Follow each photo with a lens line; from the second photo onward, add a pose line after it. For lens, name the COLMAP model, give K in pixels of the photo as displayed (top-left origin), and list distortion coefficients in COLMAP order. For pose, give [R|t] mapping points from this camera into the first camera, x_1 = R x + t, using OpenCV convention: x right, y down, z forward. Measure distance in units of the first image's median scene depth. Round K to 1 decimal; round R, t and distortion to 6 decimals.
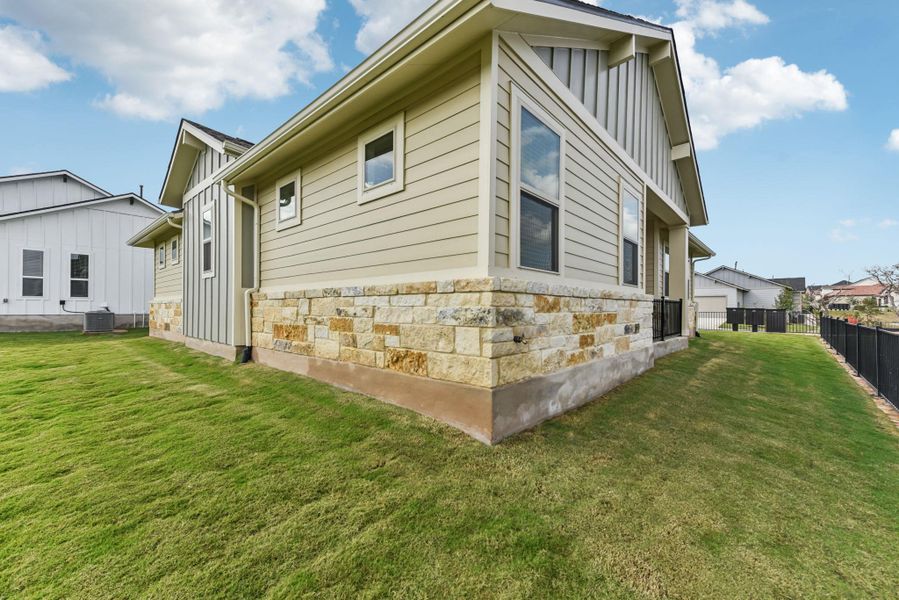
lens RADIAL K [[359.9, 0, 444.5], [0, 359.9, 304.8], [0, 0, 1]] dist [0.044840, -0.000286]
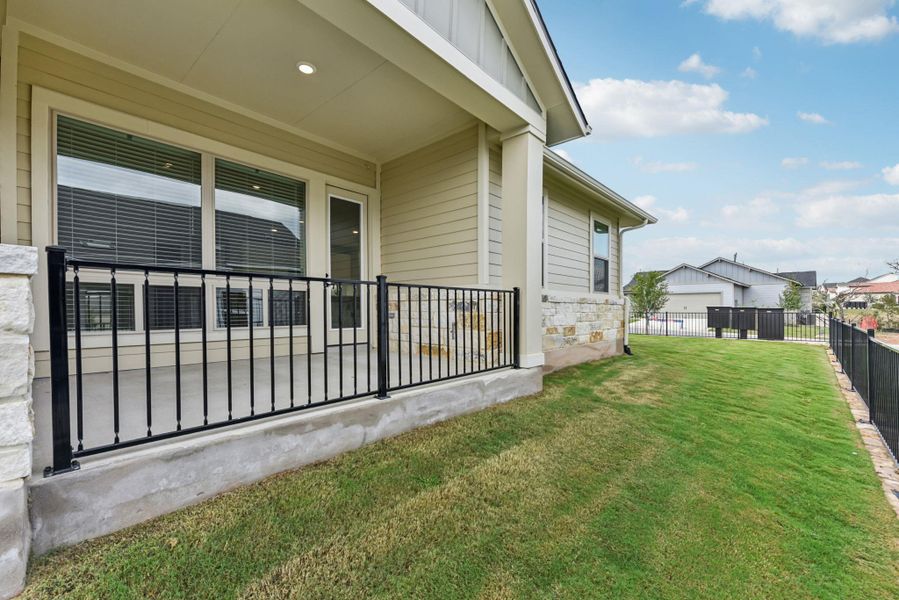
lens RADIAL K [[359.9, 0, 454.7], [0, 359.9, 306.3], [0, 0, 1]] dist [0.044840, -0.000286]
pose [[0.999976, -0.000047, -0.006897, 0.143487], [0.000108, 0.999961, 0.008852, -0.000224], [0.006897, -0.008853, 0.999937, 0.137514]]
